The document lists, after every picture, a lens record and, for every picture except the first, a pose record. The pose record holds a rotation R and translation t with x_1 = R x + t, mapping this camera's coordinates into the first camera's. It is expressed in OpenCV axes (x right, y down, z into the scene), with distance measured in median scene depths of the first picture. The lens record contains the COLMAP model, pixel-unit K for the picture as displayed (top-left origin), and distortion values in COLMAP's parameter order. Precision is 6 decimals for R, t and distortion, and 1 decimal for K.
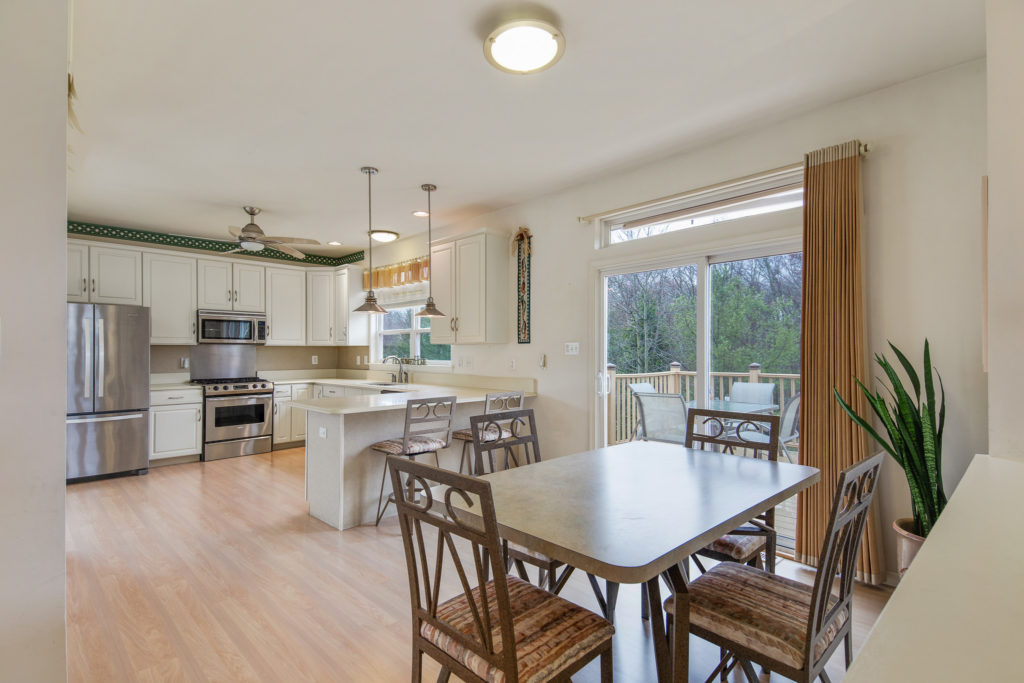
lens RADIAL K [[498.8, 0, 523.2], [0, 498.8, 352.8], [0, 0, 1]] dist [0.029321, -0.000647]
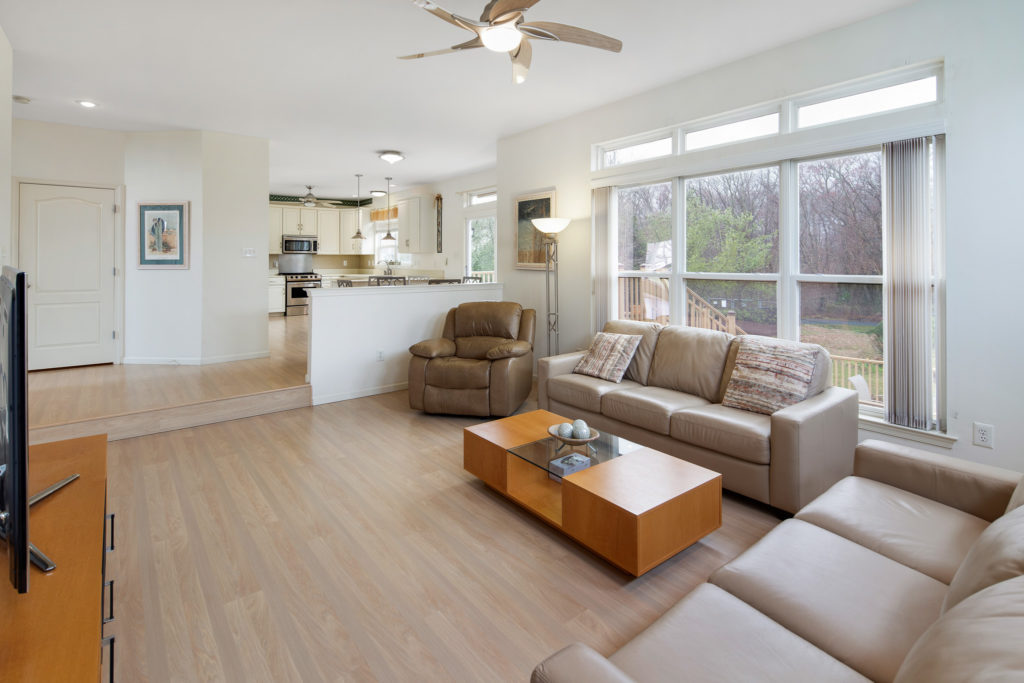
lens RADIAL K [[497.5, 0, 509.9], [0, 497.5, 258.2], [0, 0, 1]] dist [0.000161, 0.000008]
pose [[0.993045, -0.002350, -0.117708, 0.406547], [0.001306, 0.999959, -0.008942, 0.016664], [0.117724, 0.008726, 0.993008, -0.729588]]
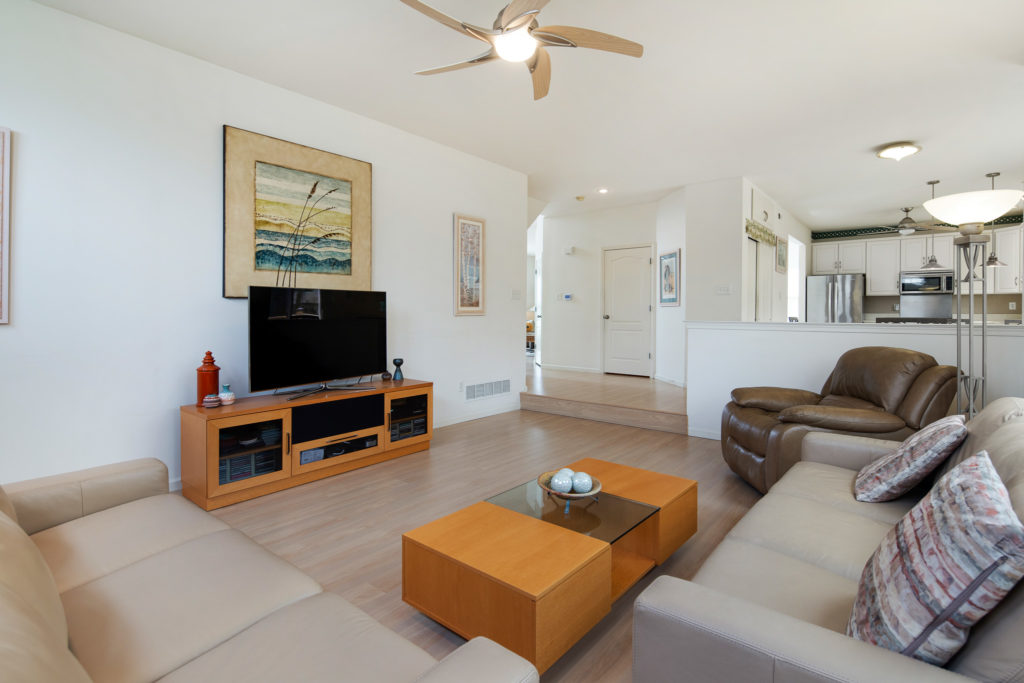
lens RADIAL K [[497.6, 0, 511.2], [0, 497.6, 316.5], [0, 0, 1]] dist [-0.002085, -0.000564]
pose [[0.100286, 0.006509, -0.994937, 0.770038], [-0.005333, 0.999968, 0.006005, 0.047827], [0.994944, 0.004704, 0.100317, -0.348356]]
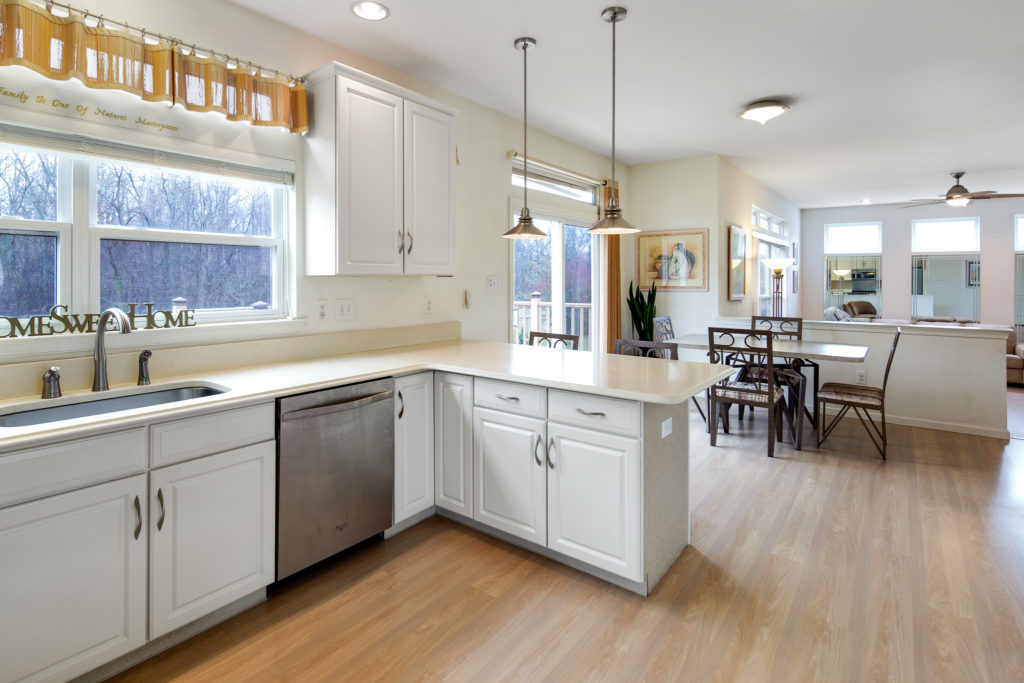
lens RADIAL K [[513.8, 0, 506.2], [0, 513.8, 282.4], [0, 0, 1]] dist [-0.002156, -0.000763]
pose [[-0.128259, -0.005906, 0.991723, -0.630593], [0.000451, 0.999982, 0.006014, -0.011439], [-0.991741, 0.001219, -0.128254, 0.812586]]
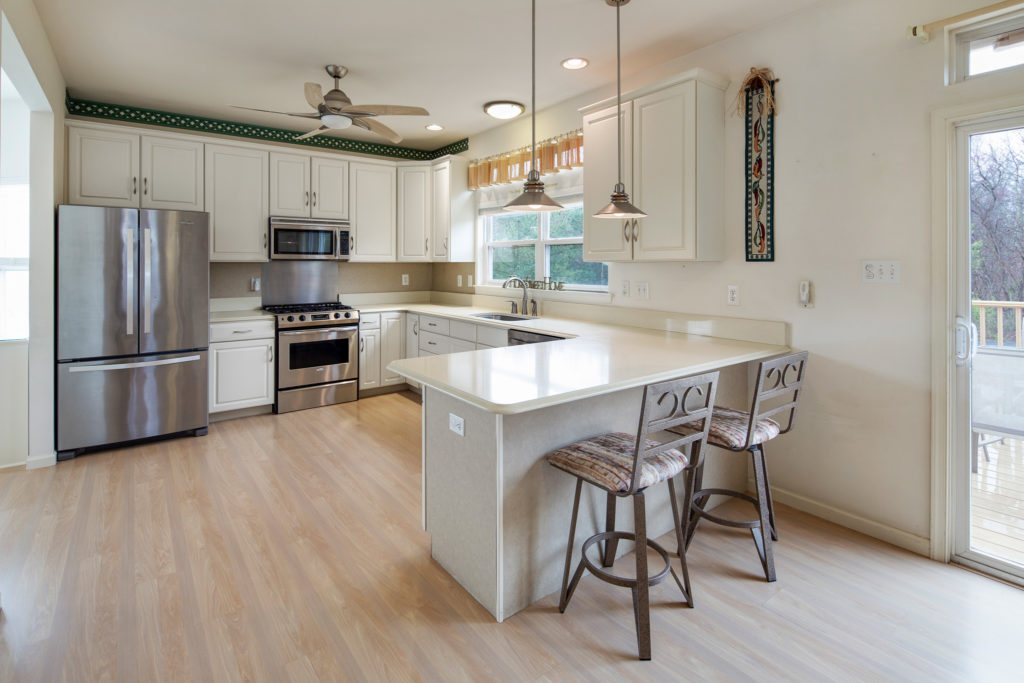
lens RADIAL K [[504.4, 0, 512.7], [0, 504.4, 265.6], [0, 0, 1]] dist [-0.001711, -0.000255]
pose [[0.989533, 0.001015, -0.144304, -0.163843], [-0.000862, 0.999999, 0.001124, -0.011361], [0.144305, -0.000988, 0.989533, 0.288985]]
